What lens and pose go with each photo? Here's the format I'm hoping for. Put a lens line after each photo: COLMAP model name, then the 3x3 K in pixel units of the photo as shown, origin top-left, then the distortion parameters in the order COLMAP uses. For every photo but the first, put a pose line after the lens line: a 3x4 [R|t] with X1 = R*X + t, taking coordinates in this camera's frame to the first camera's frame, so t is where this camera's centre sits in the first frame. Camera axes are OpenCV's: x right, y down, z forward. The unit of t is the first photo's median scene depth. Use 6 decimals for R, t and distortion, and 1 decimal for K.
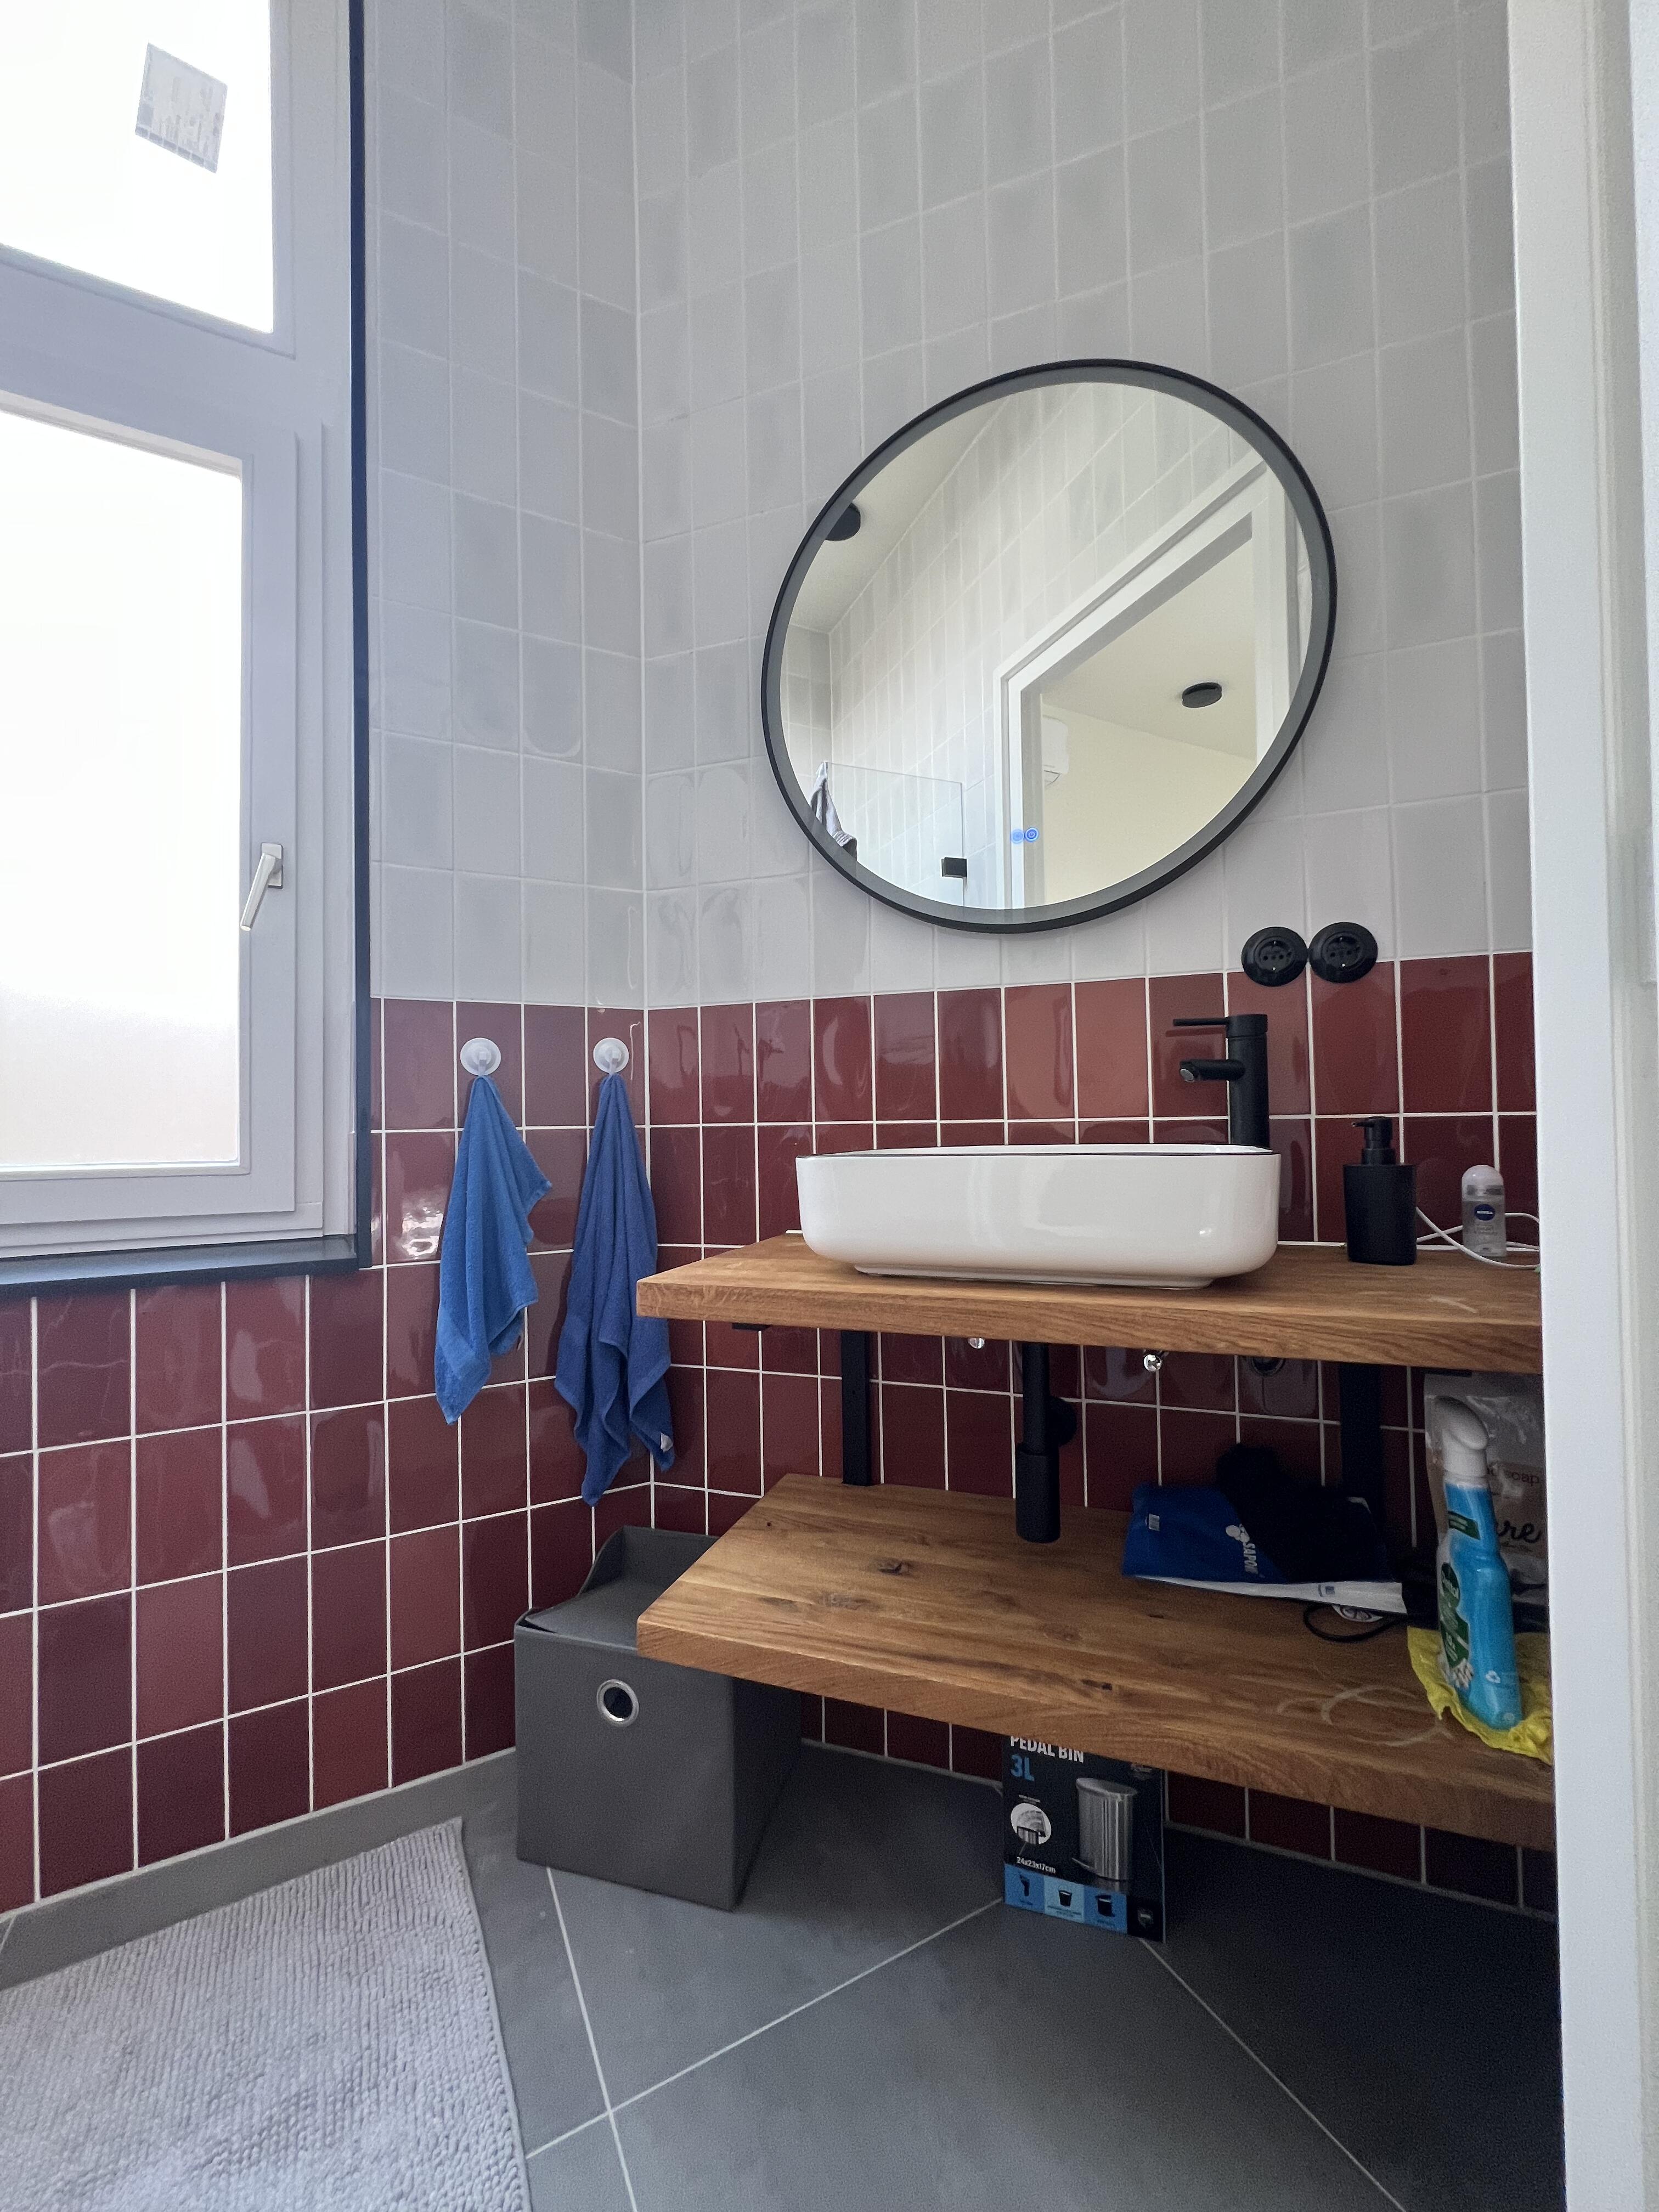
lens RADIAL K [[876.3, 0, 834.5], [0, 876.3, 1108.1], [0, 0, 1]] dist [-0.000727, 0.000270]
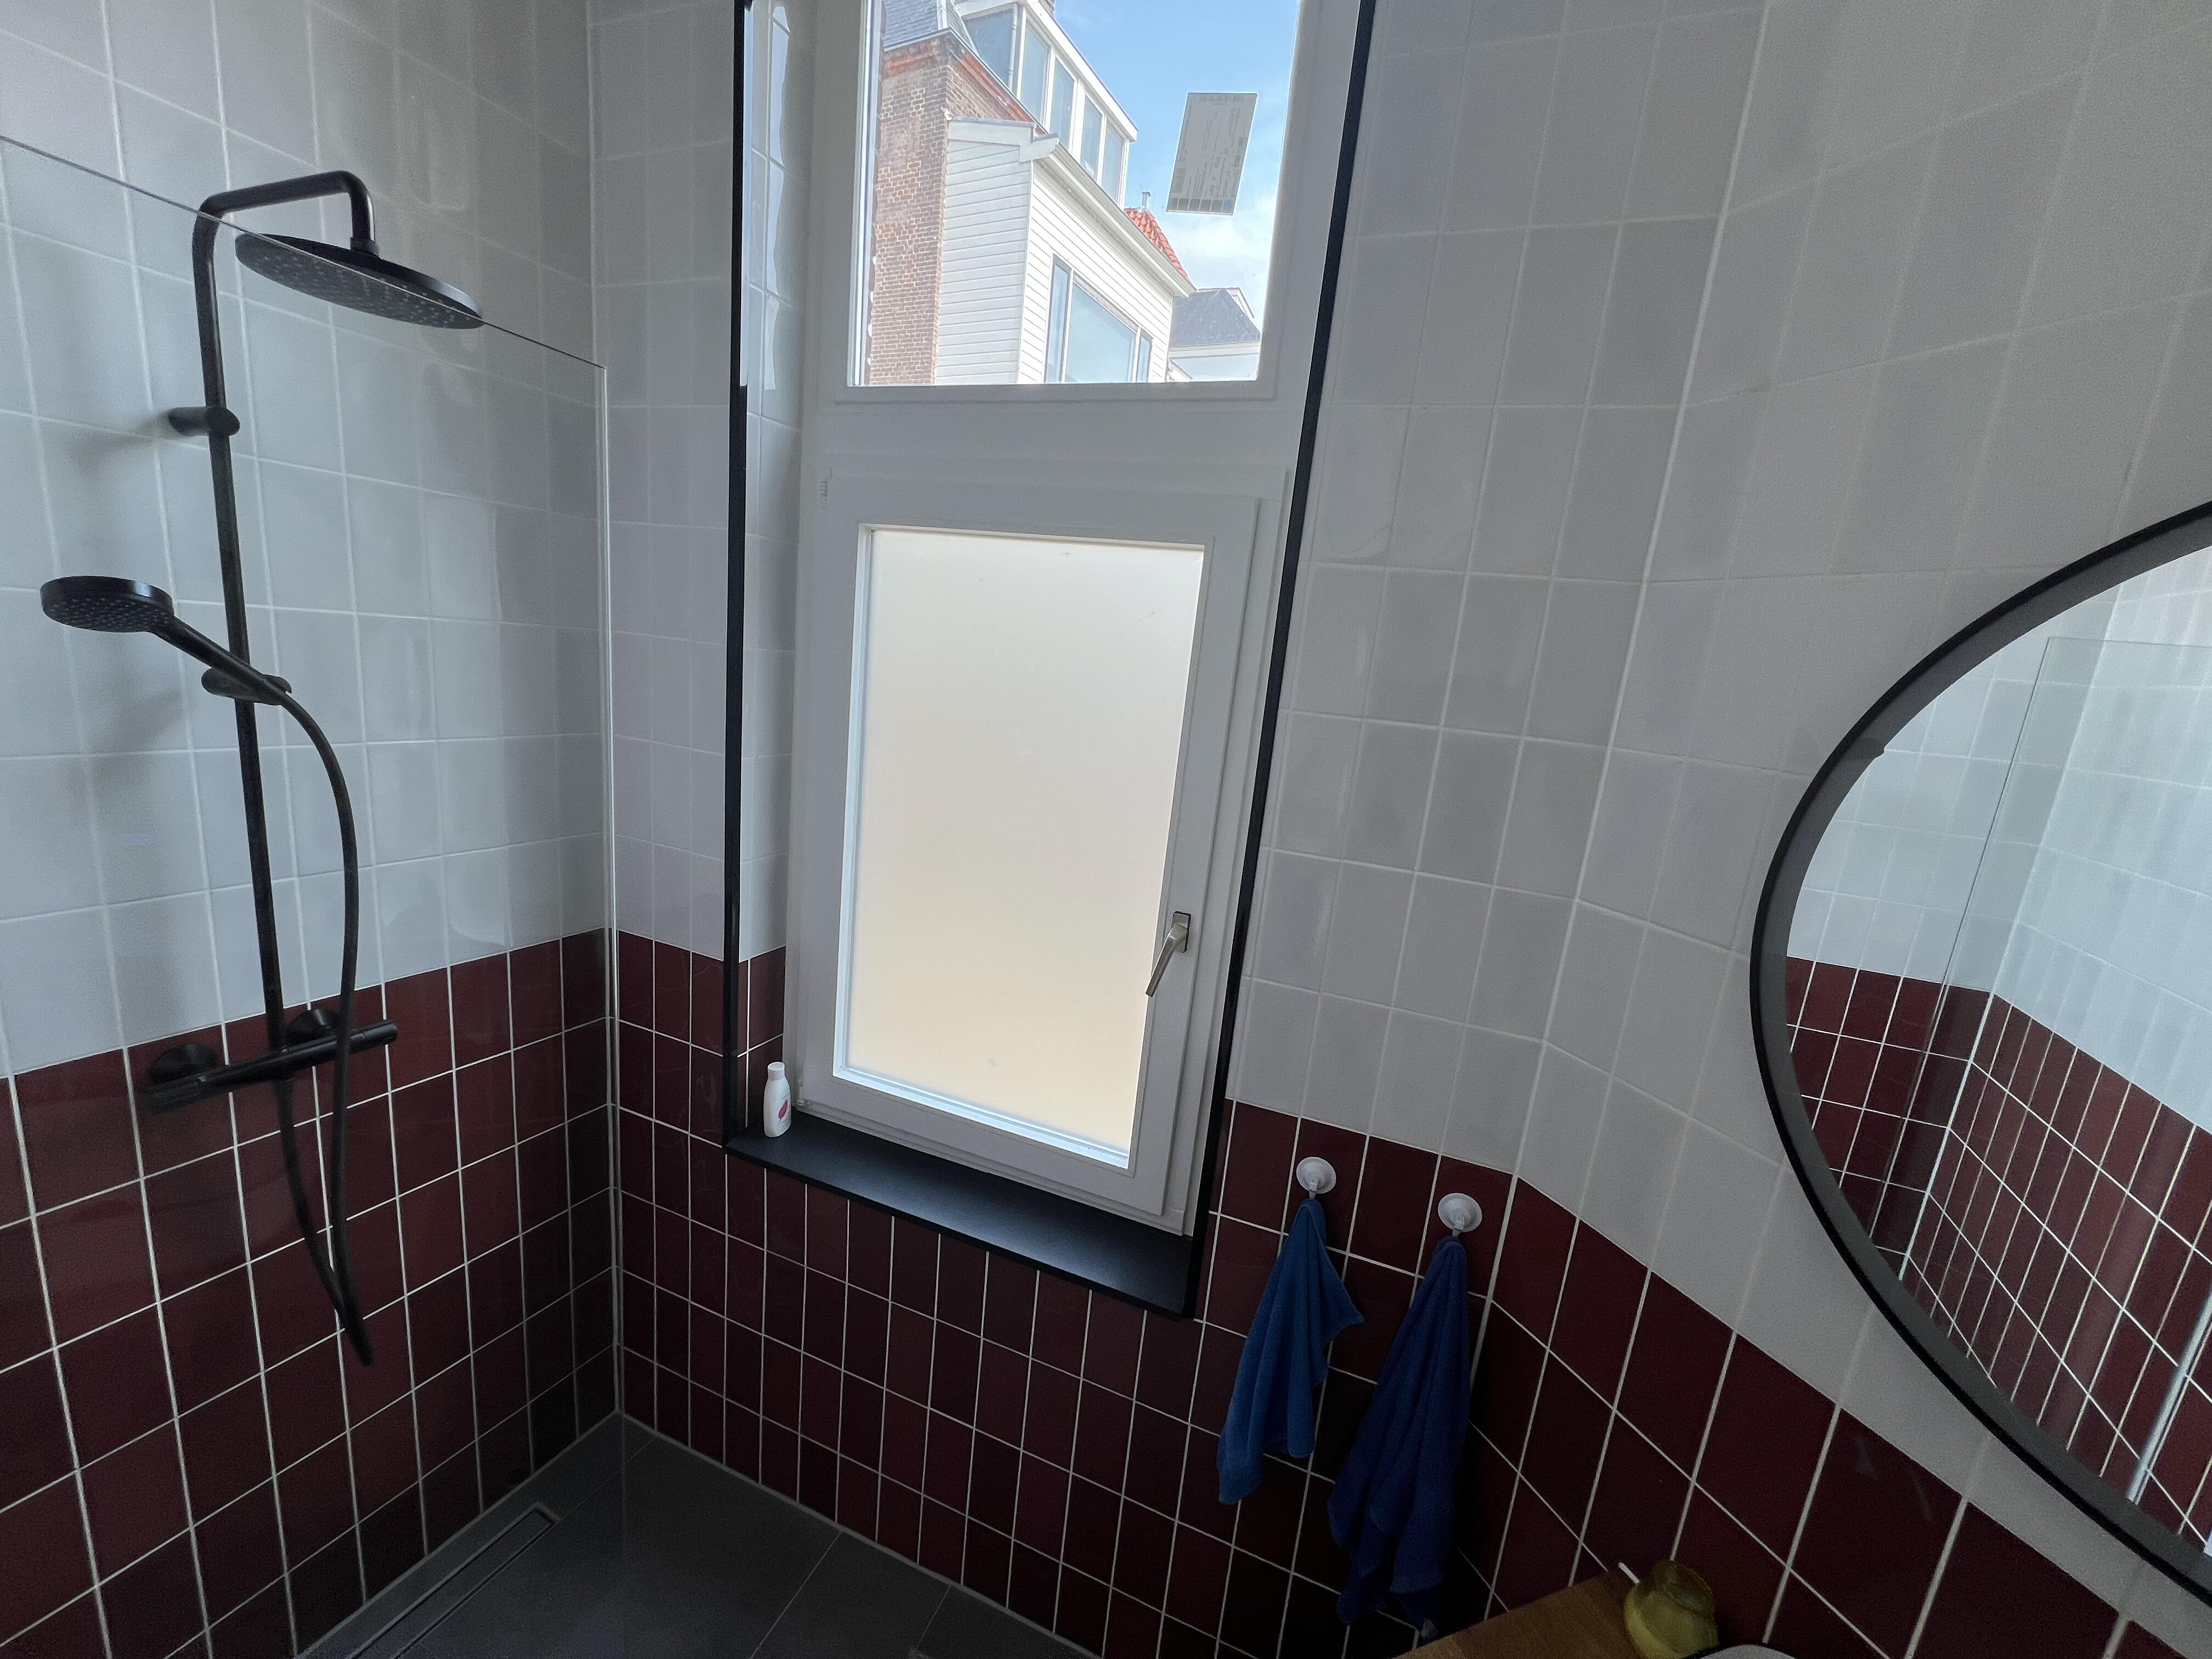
lens RADIAL K [[876.3, 0, 1106.8], [0, 876.3, 822.9], [0, 0, 1]] dist [-0.000727, 0.000270]
pose [[0.651616, 0.230845, -0.722570, 0.054828], [-0.096842, 0.970091, 0.222589, -0.630864], [0.752342, -0.075068, 0.654482, 0.223735]]
